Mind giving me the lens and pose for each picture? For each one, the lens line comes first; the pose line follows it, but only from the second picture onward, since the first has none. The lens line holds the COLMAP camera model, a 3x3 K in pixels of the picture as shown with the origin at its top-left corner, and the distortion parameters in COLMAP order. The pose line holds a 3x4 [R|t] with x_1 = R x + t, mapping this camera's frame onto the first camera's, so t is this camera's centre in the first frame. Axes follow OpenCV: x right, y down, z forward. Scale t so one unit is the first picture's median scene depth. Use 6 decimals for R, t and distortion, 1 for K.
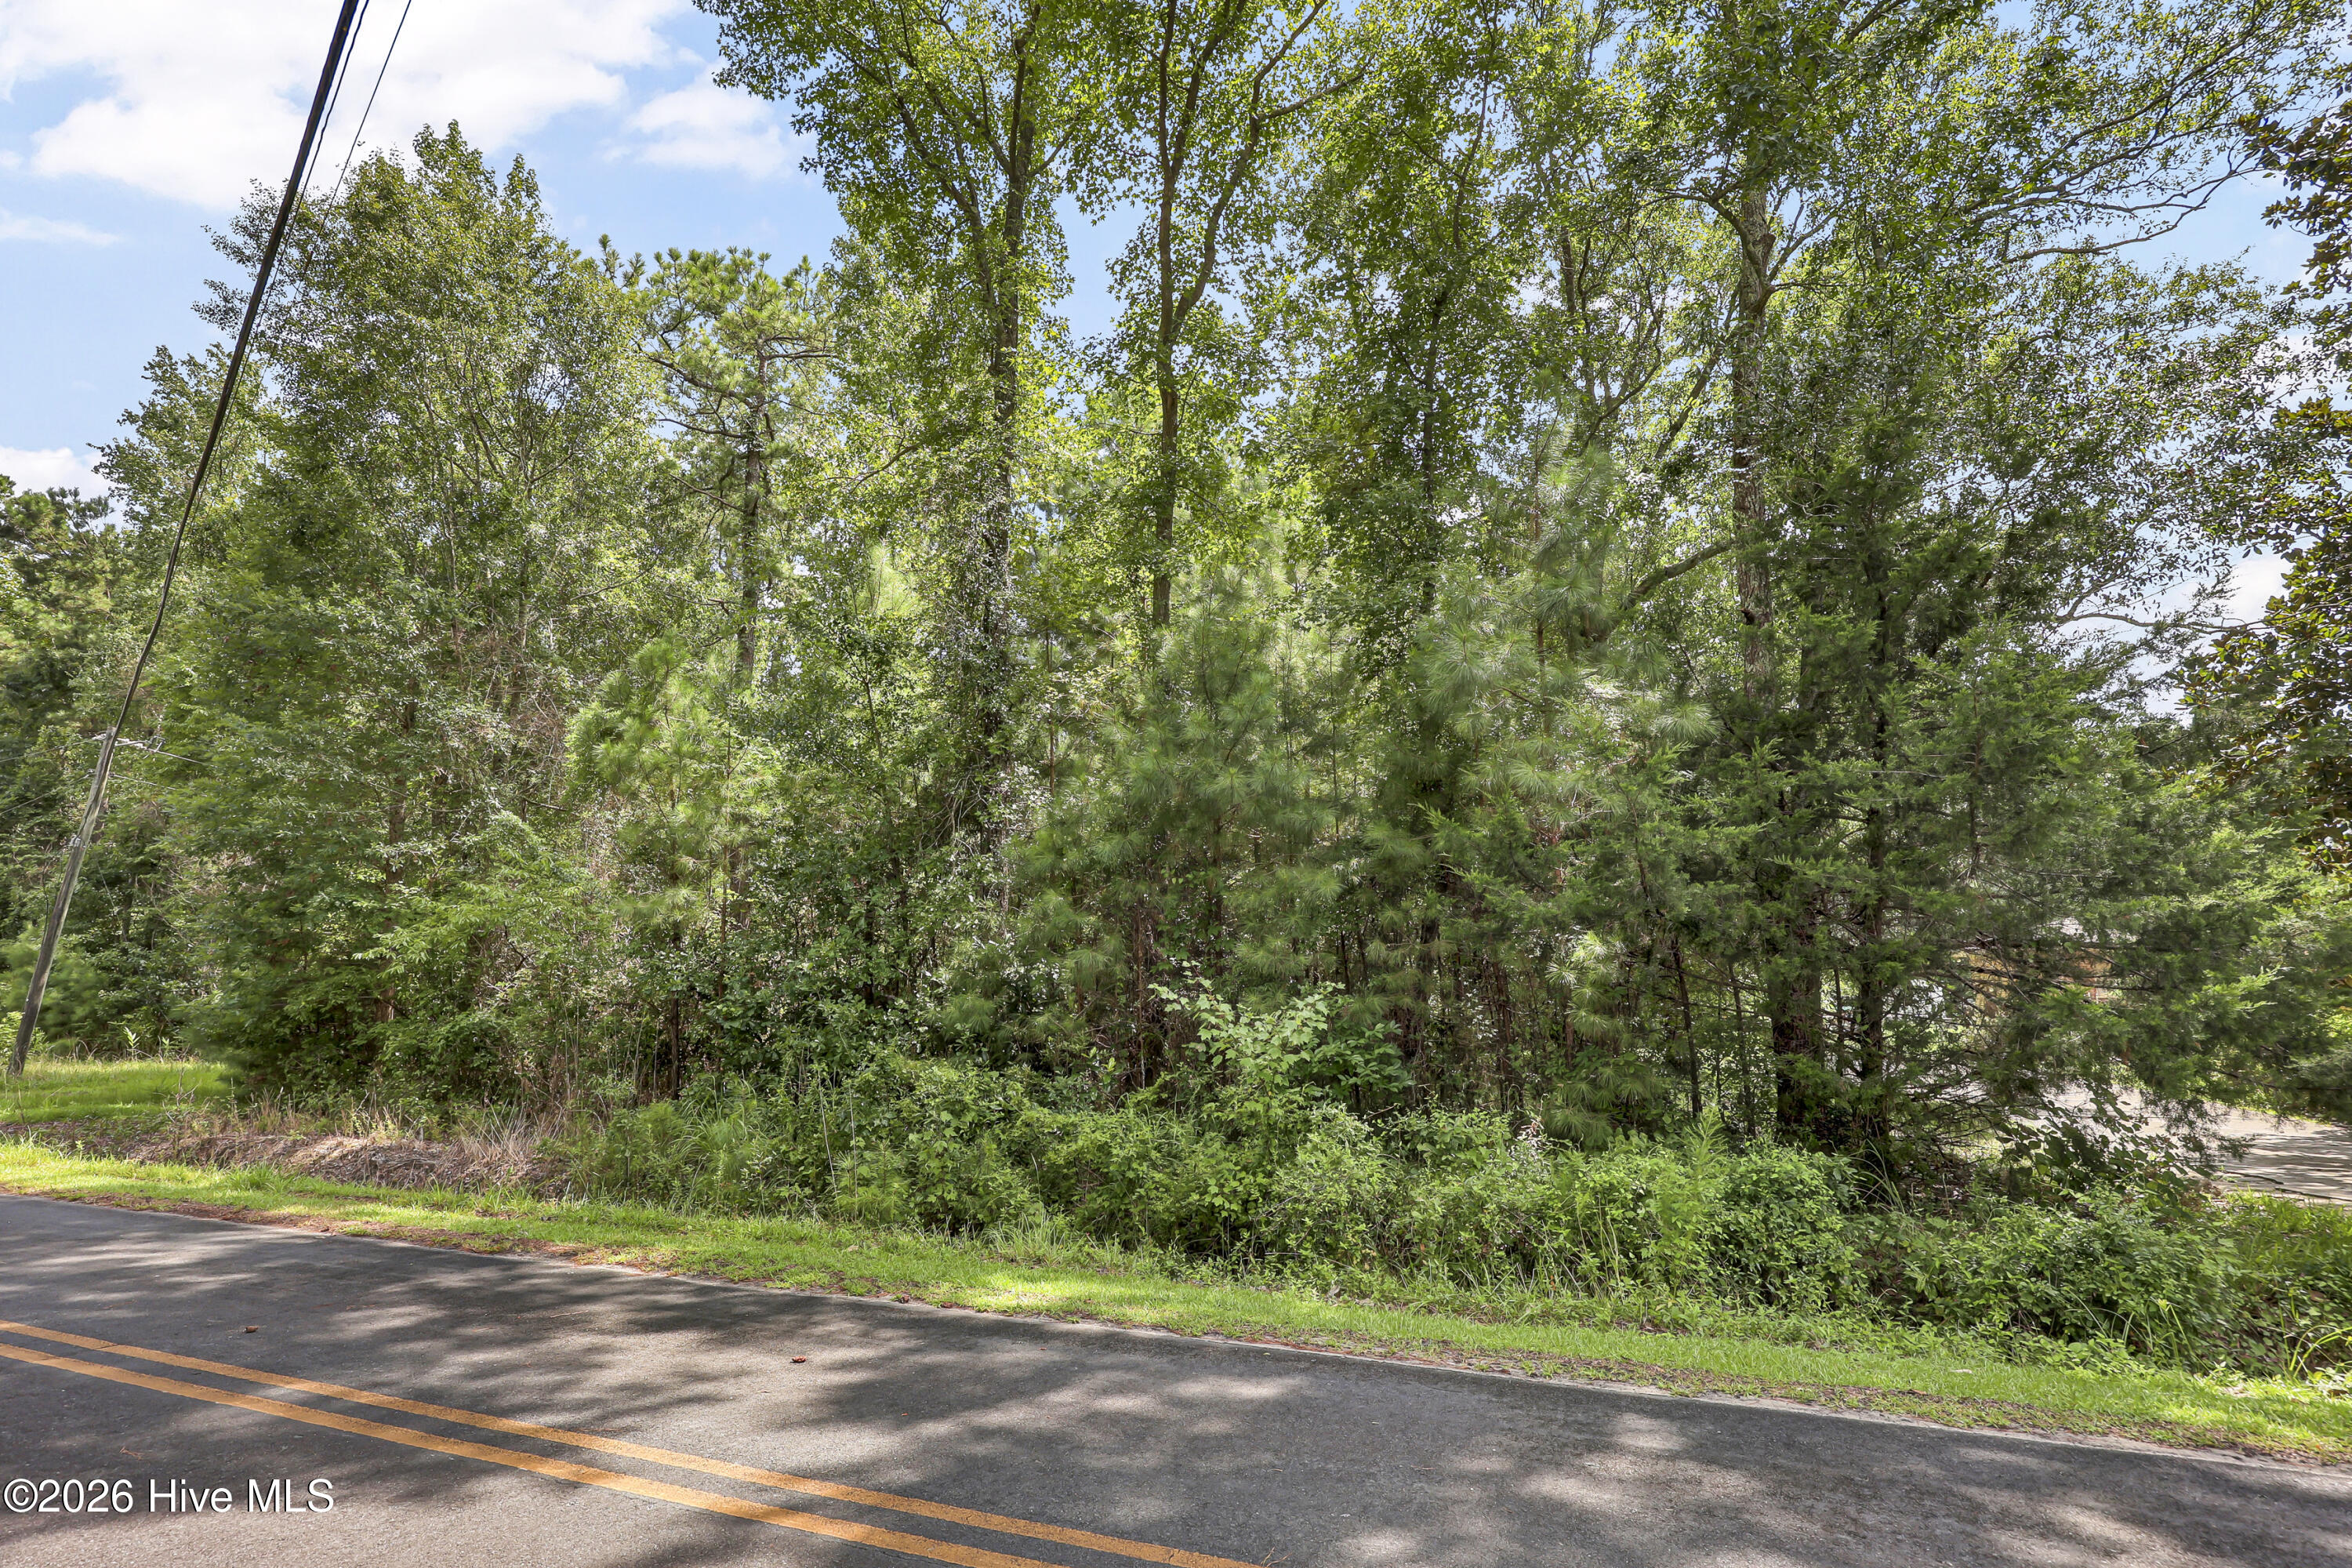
lens RADIAL K [[1162.8, 0, 1176.0], [0, 1162.8, 784.0], [0, 0, 1]] dist [0.000242, -0.000276]
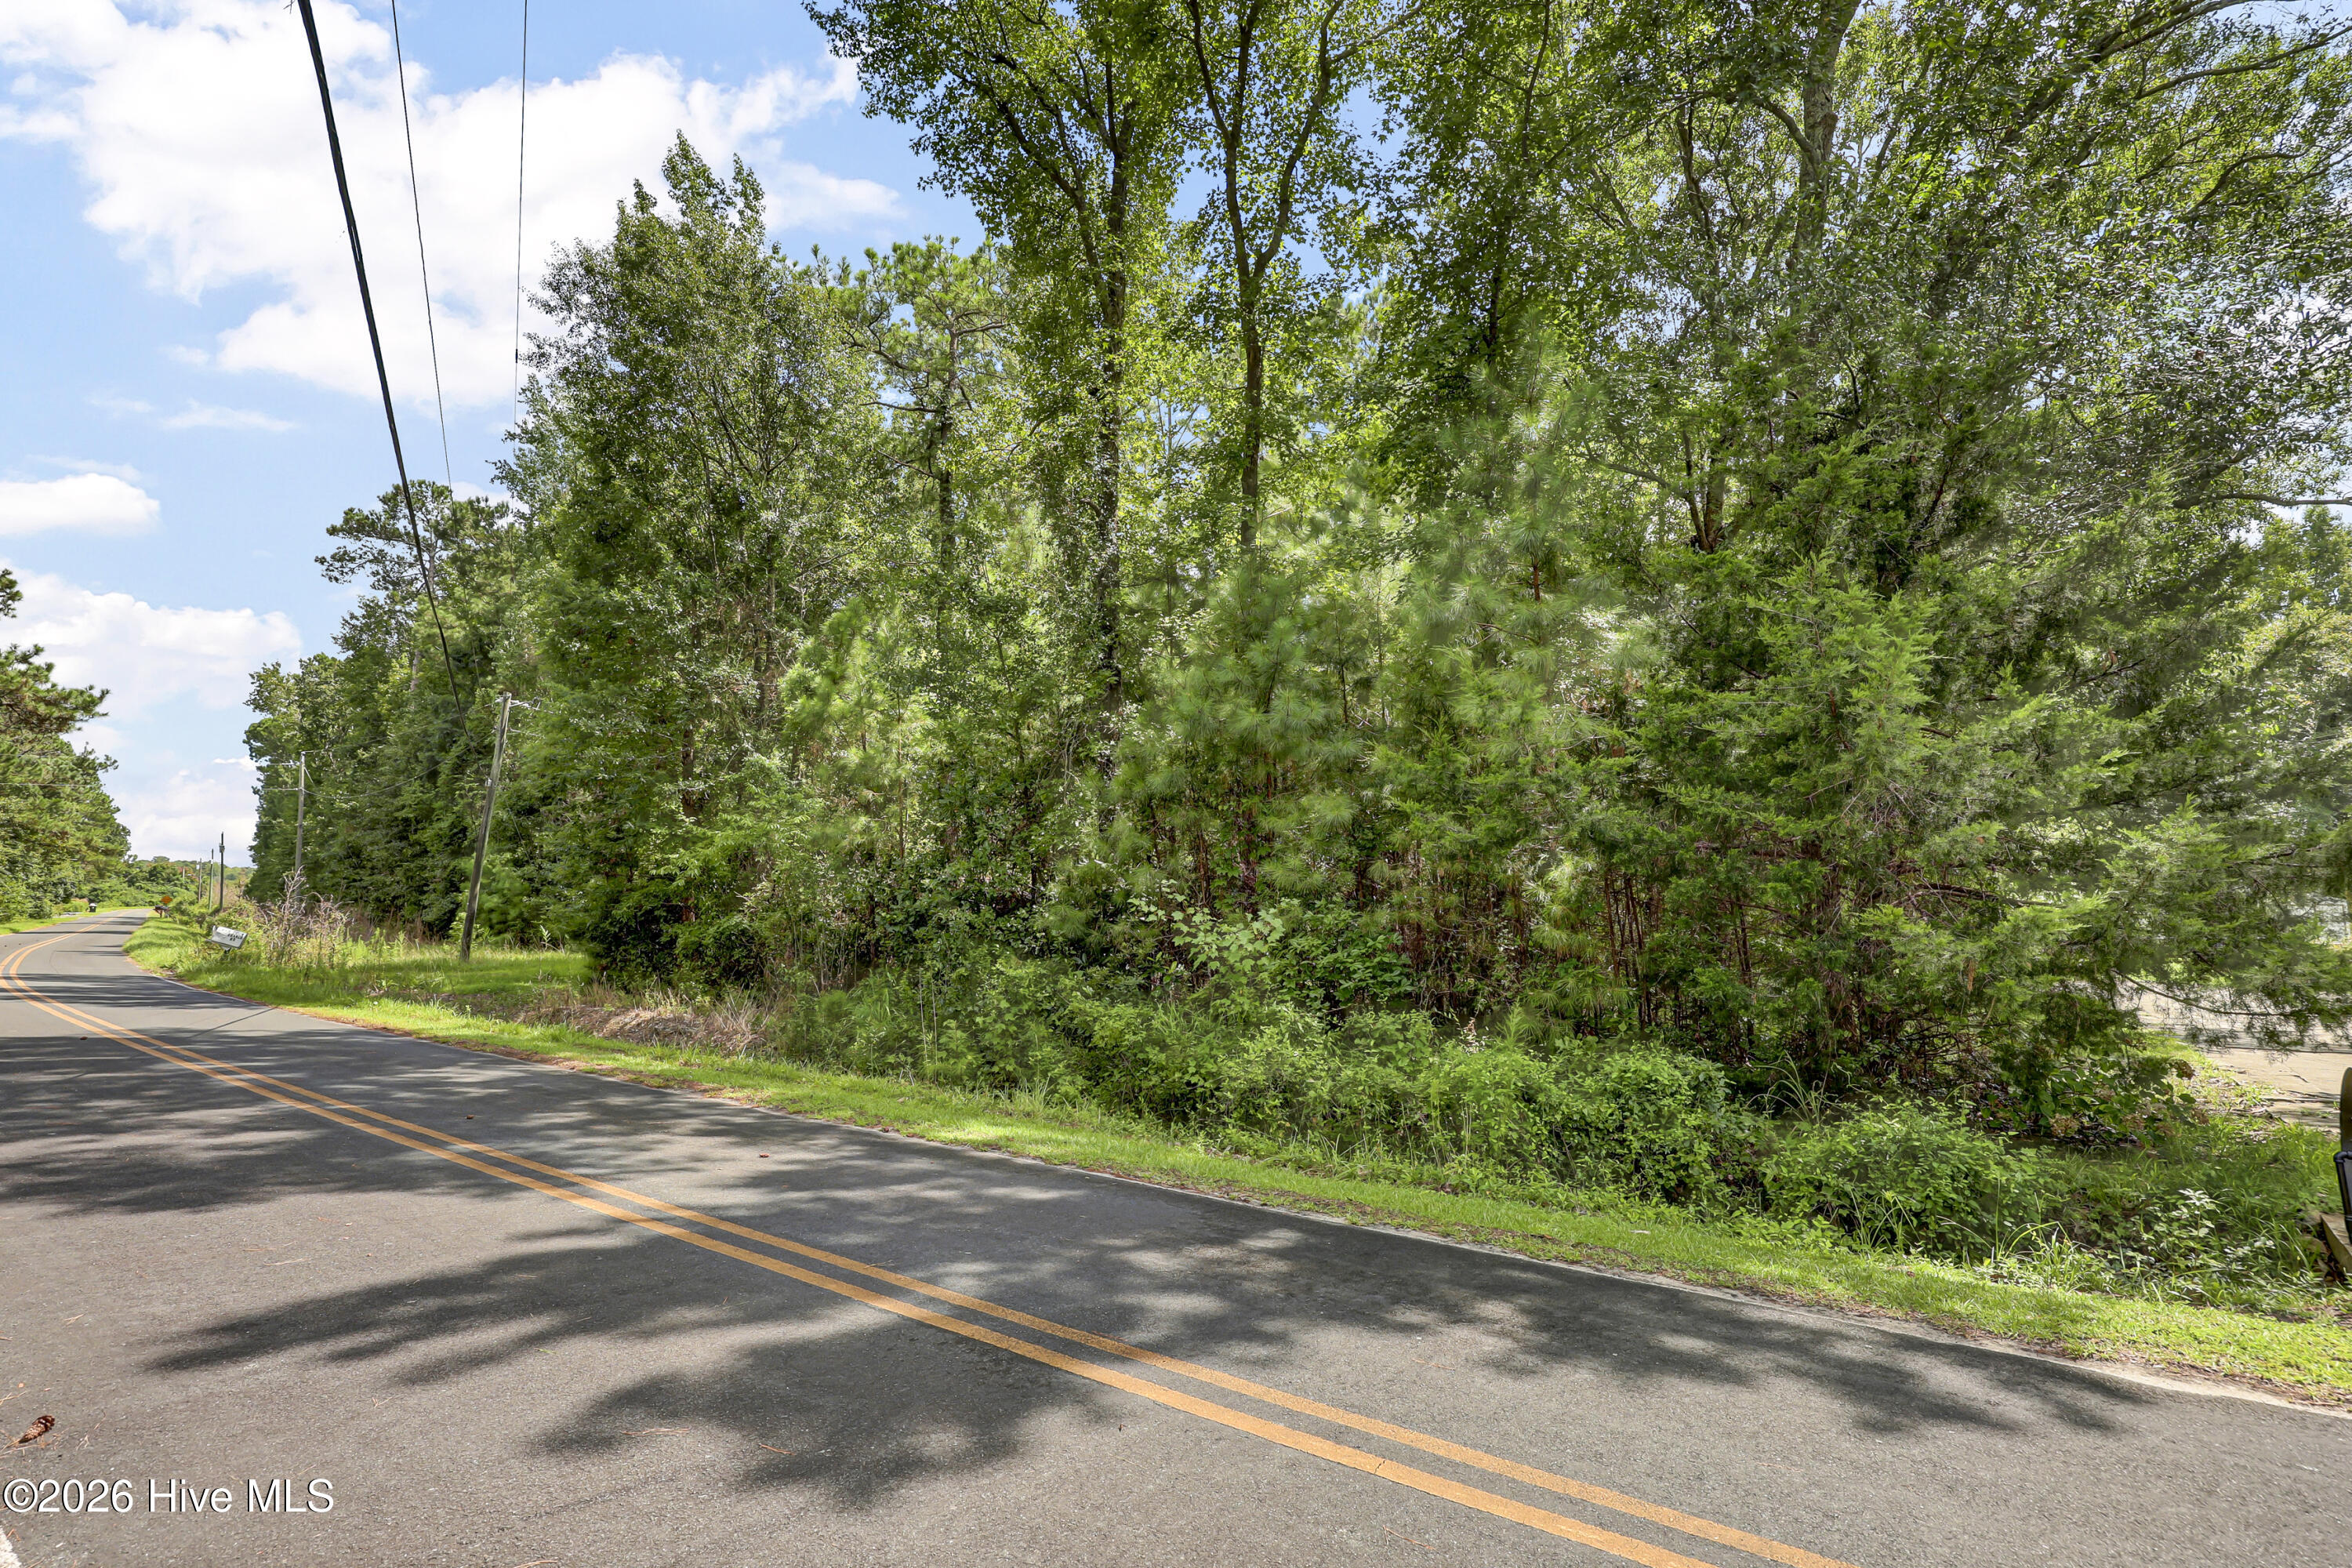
lens RADIAL K [[1181.6, 0, 1176.0], [0, 1181.6, 784.0], [0, 0, 1]] dist [0.005341, 0.000612]
pose [[0.963054, -0.019245, -0.268619, 0.204023], [0.039844, 0.996648, 0.071446, -0.018120], [0.266344, -0.079510, 0.960593, -0.086026]]
